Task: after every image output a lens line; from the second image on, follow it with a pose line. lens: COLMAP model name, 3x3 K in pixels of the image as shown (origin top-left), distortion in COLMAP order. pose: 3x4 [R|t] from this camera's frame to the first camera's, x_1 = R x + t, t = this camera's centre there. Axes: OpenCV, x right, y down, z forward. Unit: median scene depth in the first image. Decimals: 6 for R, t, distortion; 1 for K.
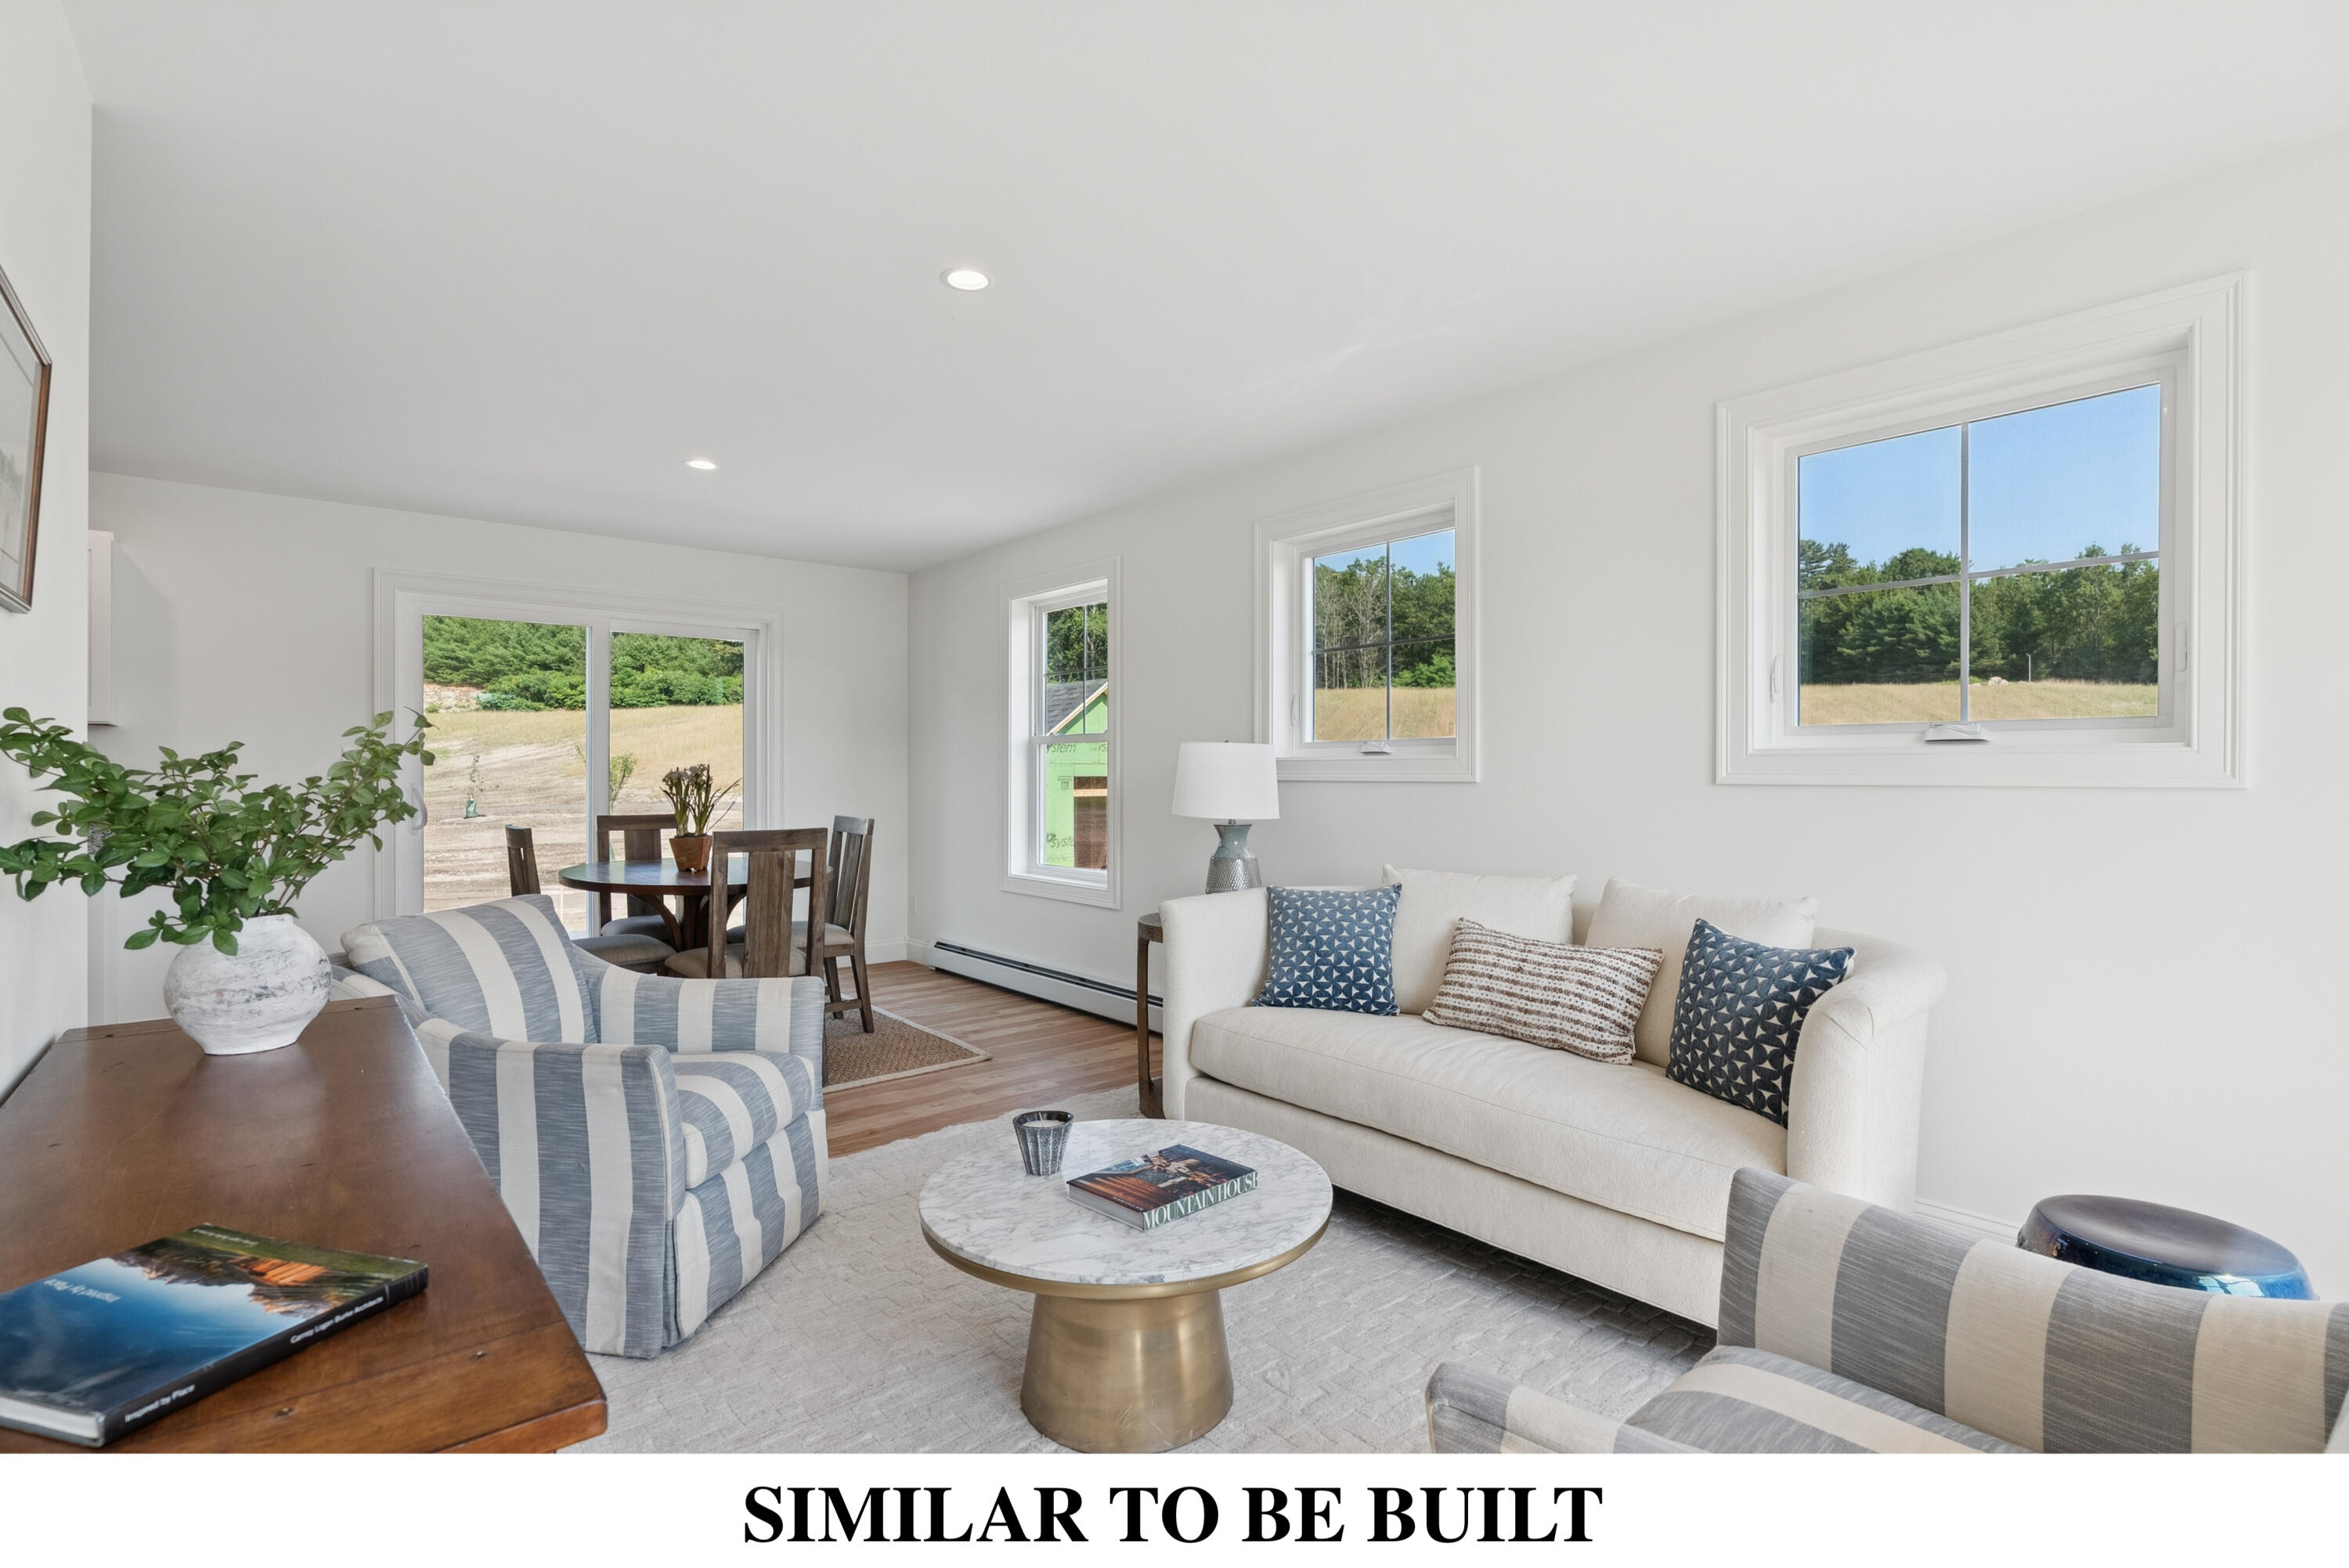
lens RADIAL K [[1088.1, 0, 1172.5], [0, 1088.1, 776.1], [0, 0, 1]] dist [-0.004362, -0.000621]
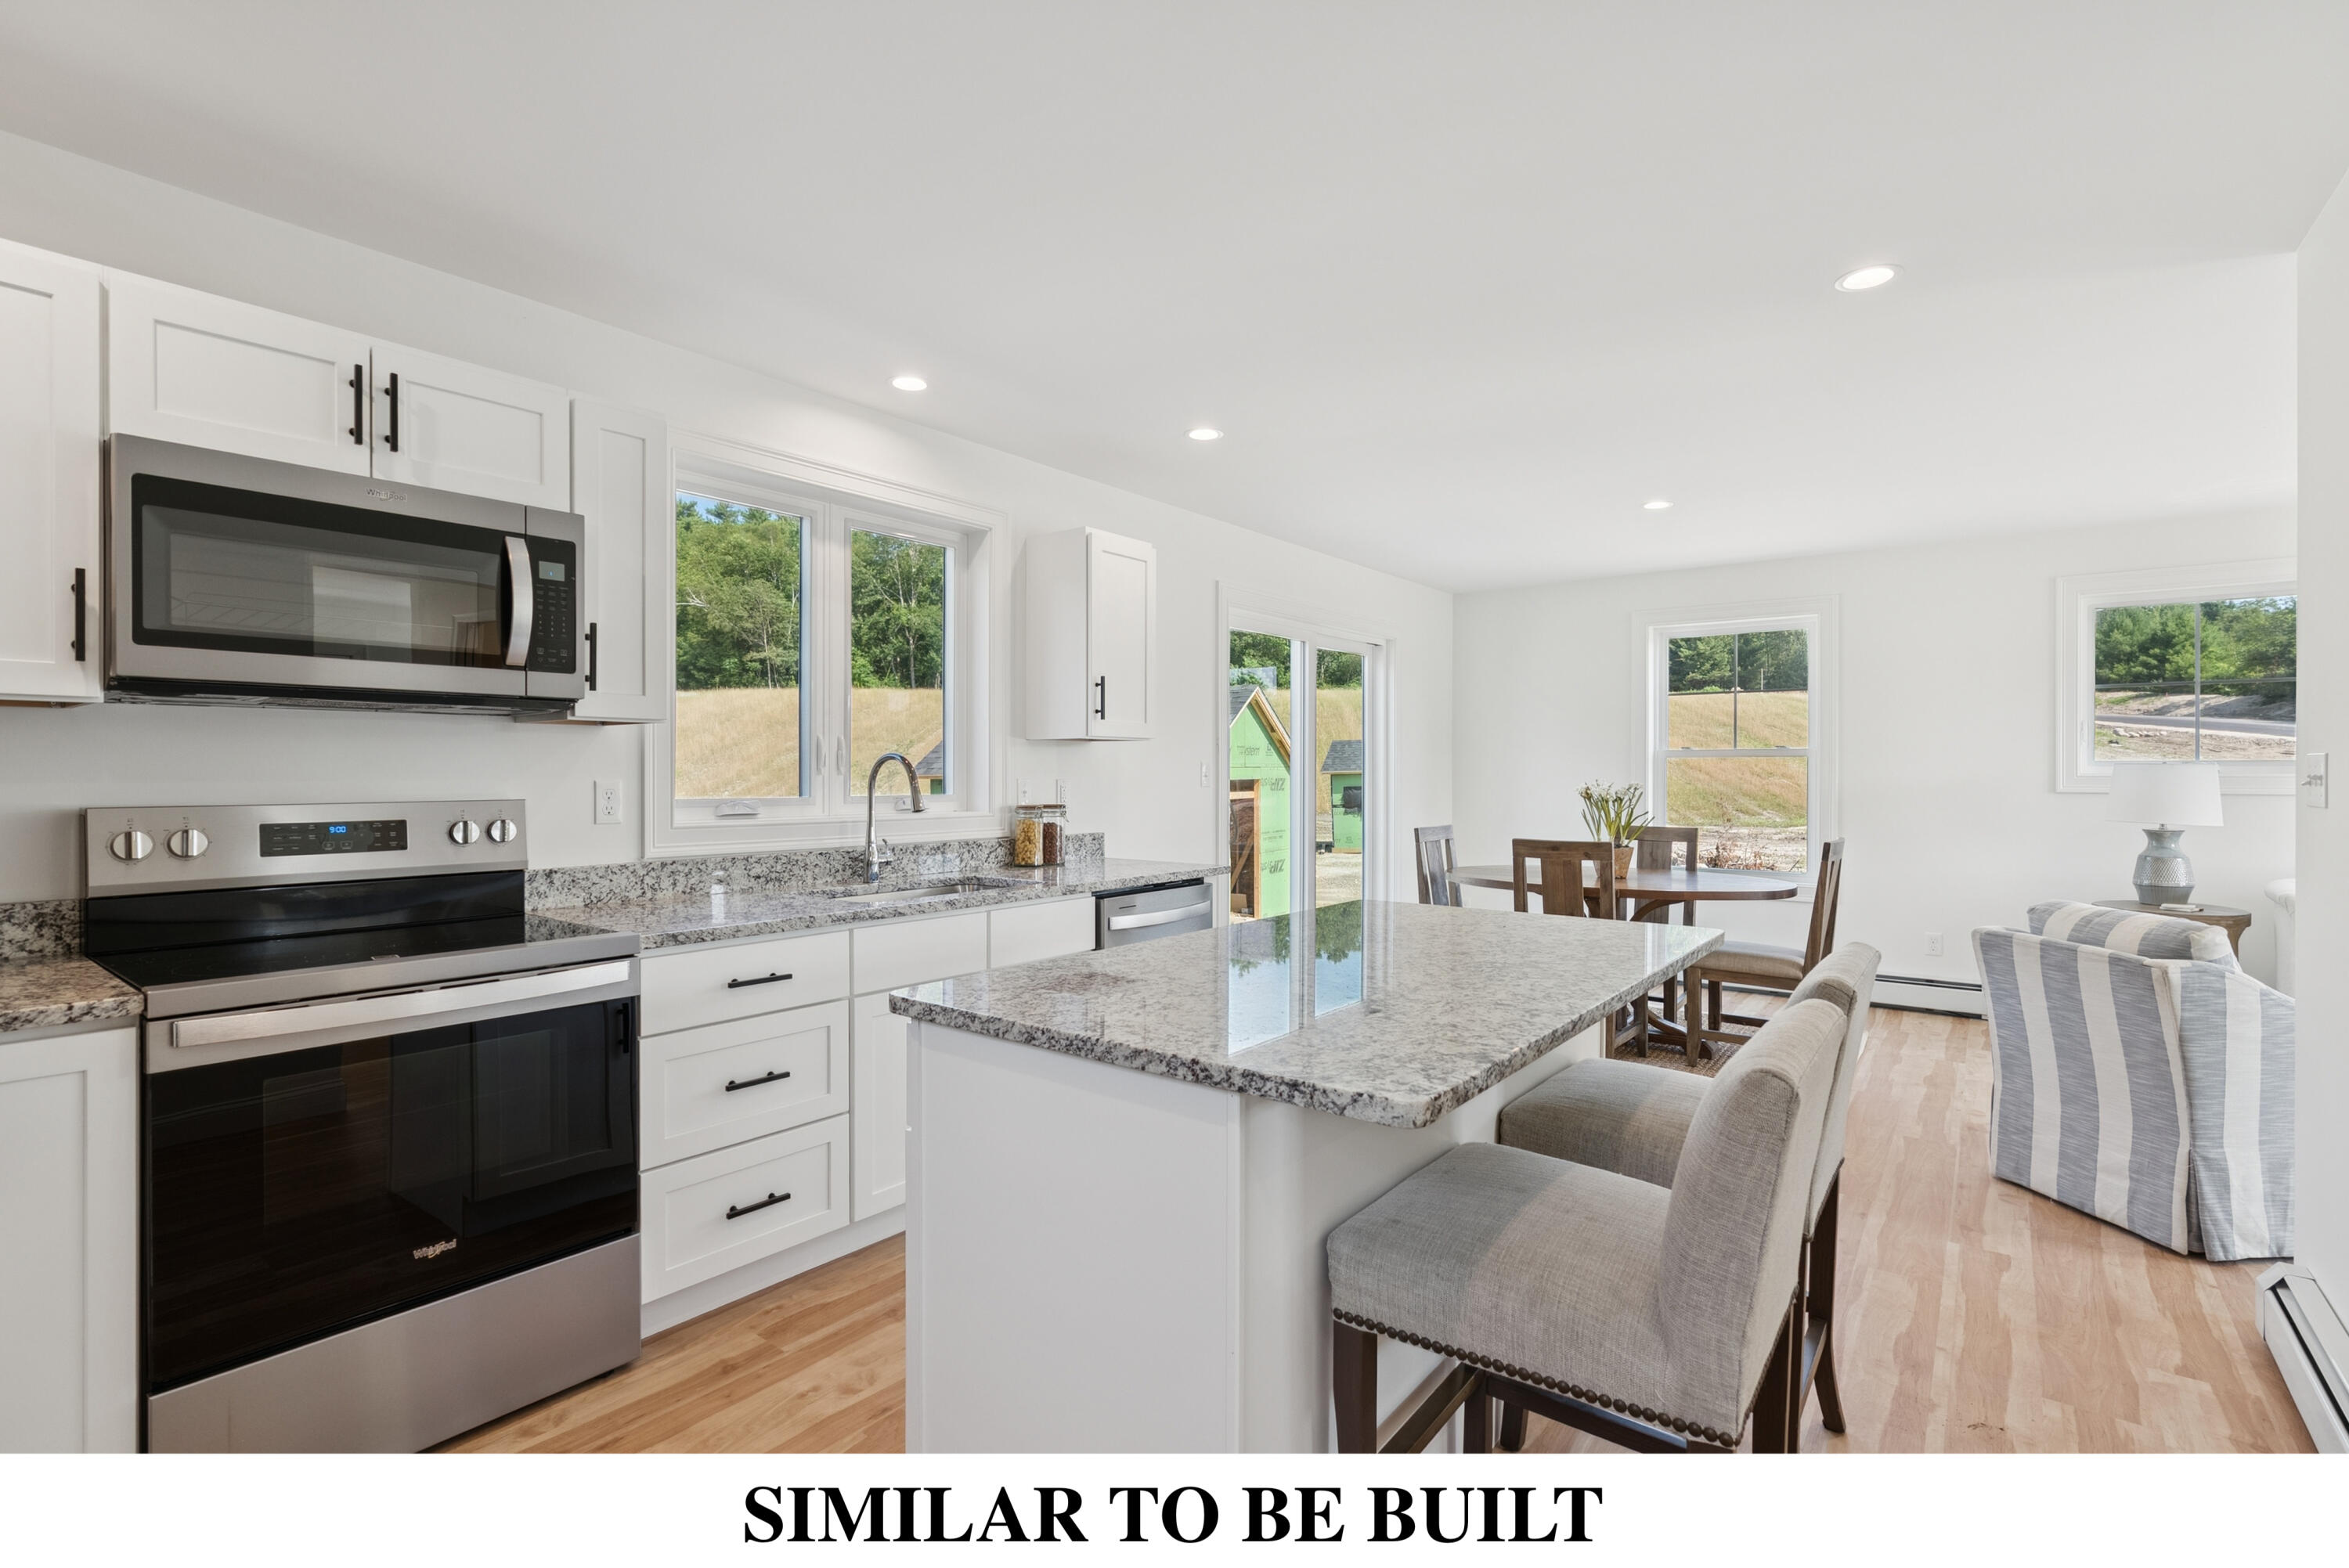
lens RADIAL K [[1088.1, 0, 1172.5], [0, 1088.1, 776.1], [0, 0, 1]] dist [-0.004362, -0.000621]
pose [[0.972996, -0.004532, 0.230775, -1.014435], [0.003546, 0.999983, 0.004684, -0.020336], [-0.230793, -0.003739, 0.972996, 0.047671]]
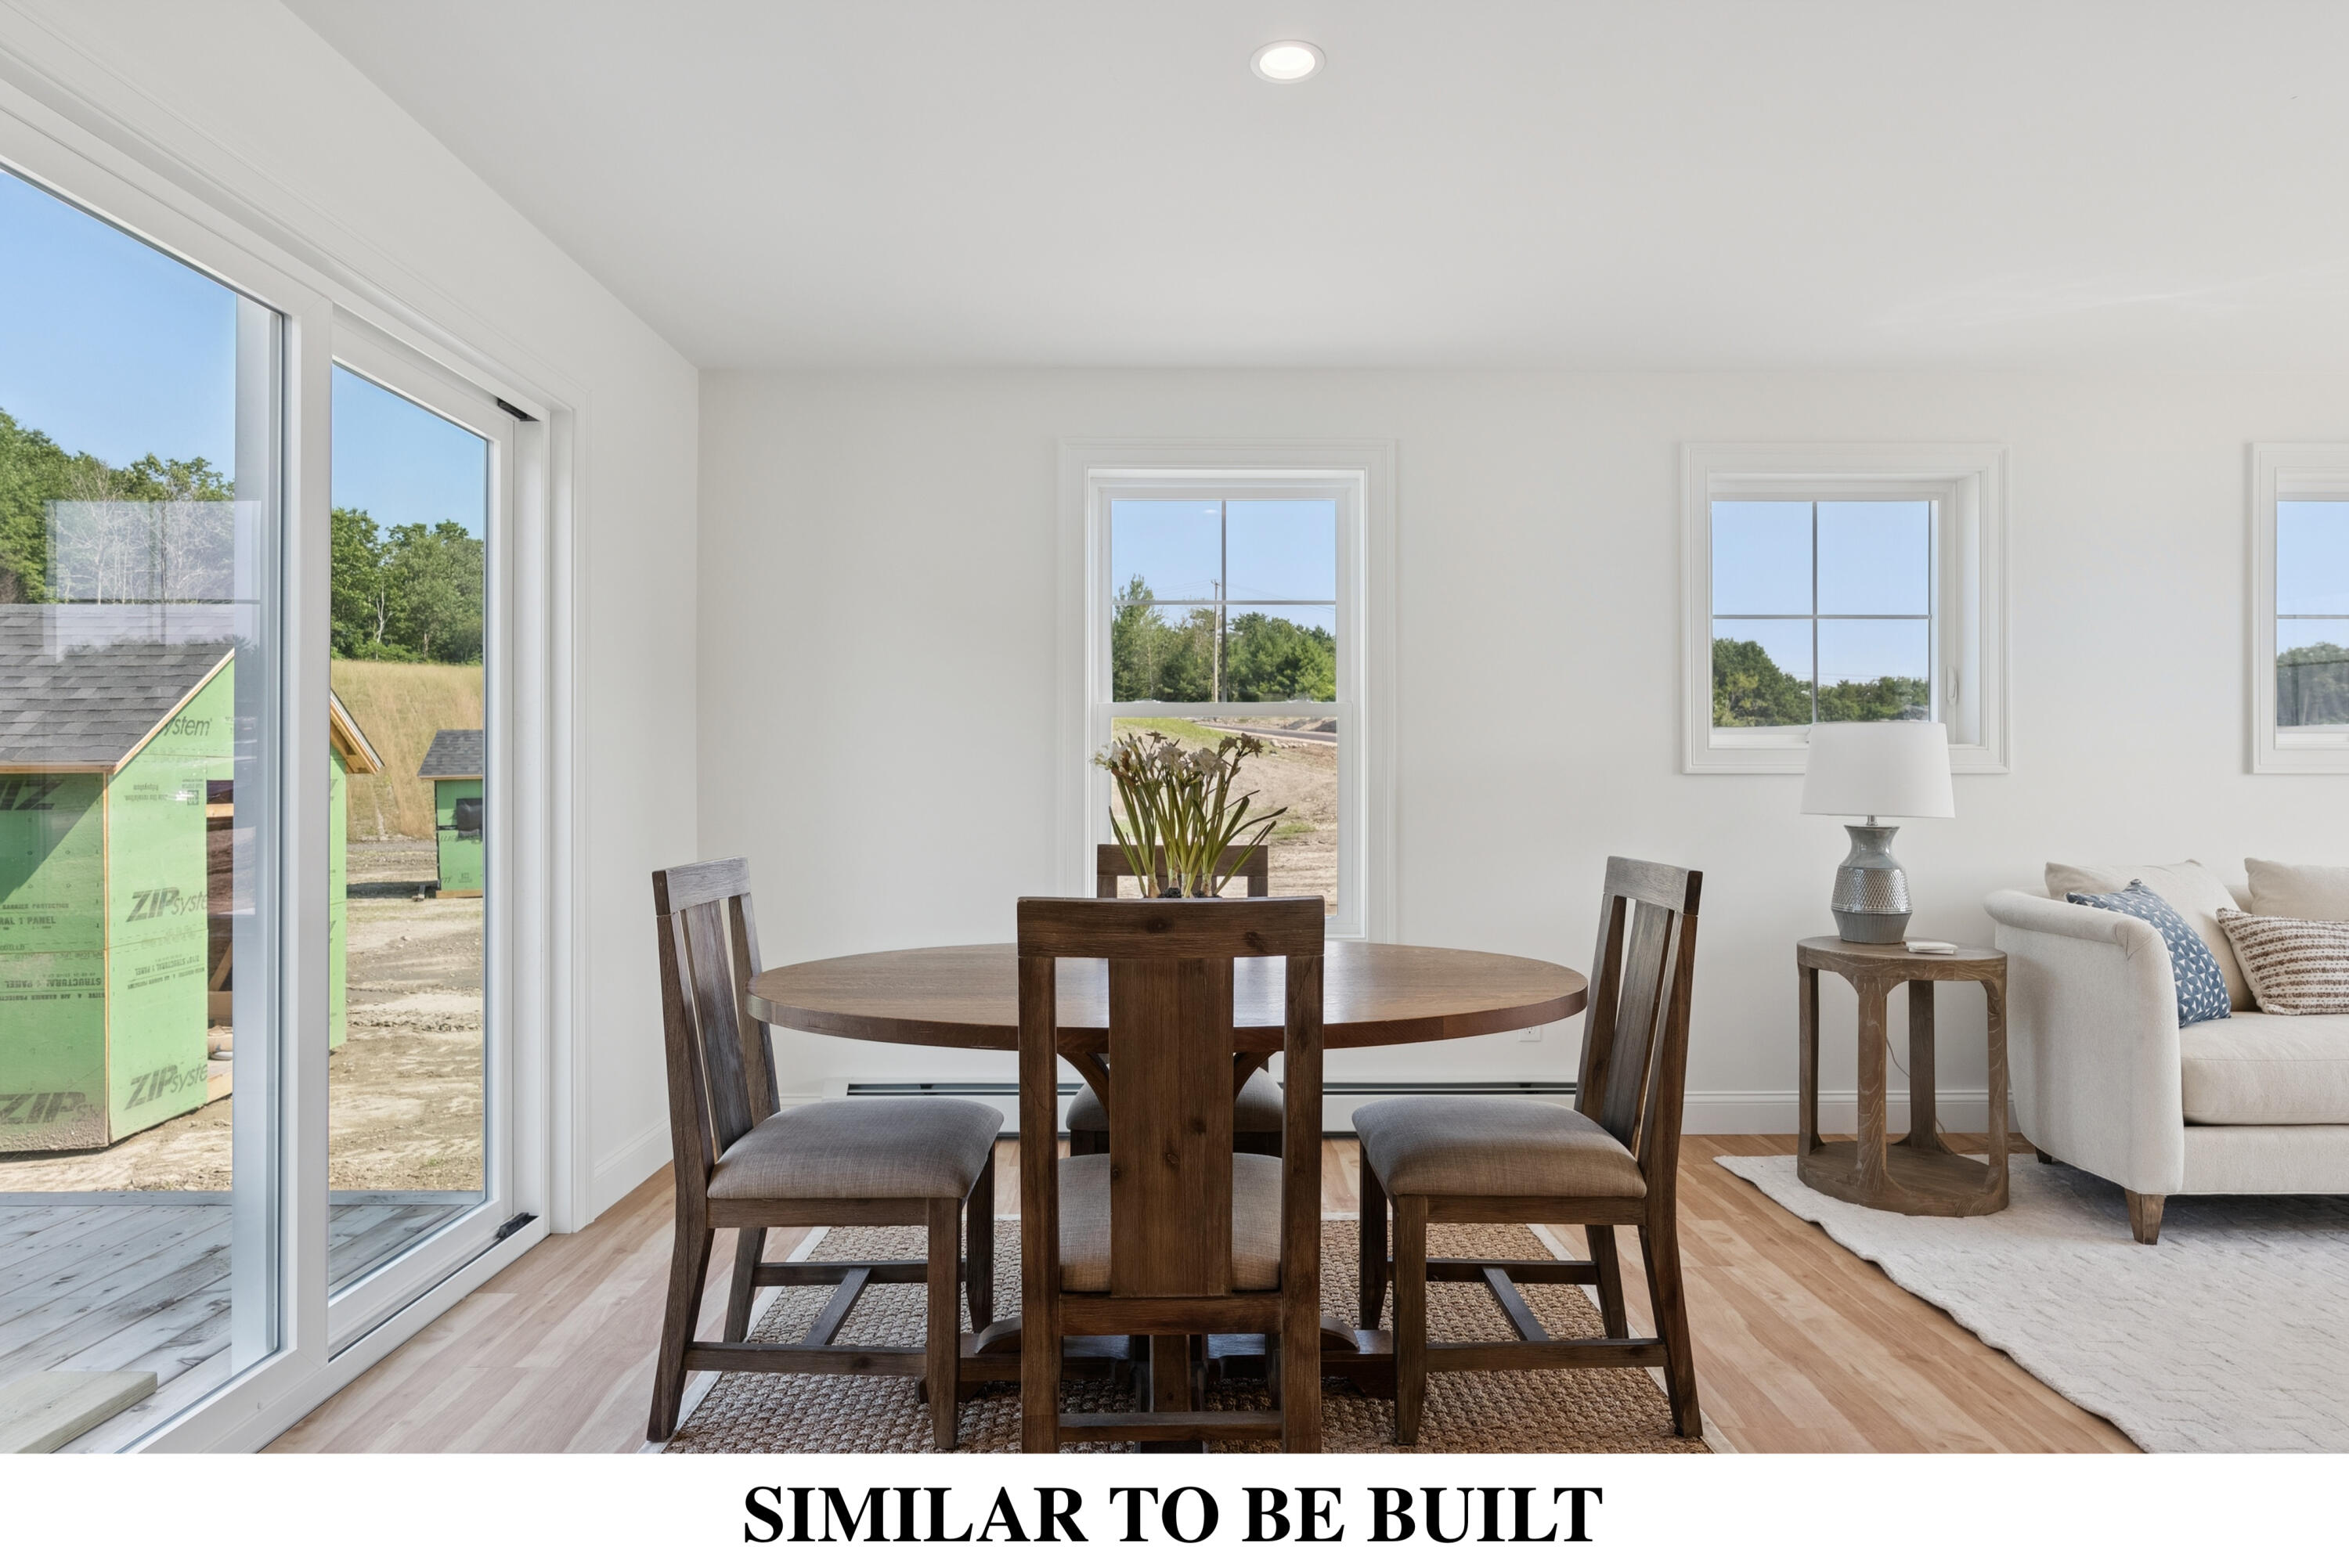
lens RADIAL K [[1271.8, 0, 1155.8], [0, 1271.8, 780.6], [0, 0, 1]] dist [0.001873, -0.001959]
pose [[0.630203, -0.001907, 0.776428, -0.763984], [0.002830, 0.999996, 0.000158, 0.006546], [-0.776425, 0.002098, 0.630206, 0.625788]]
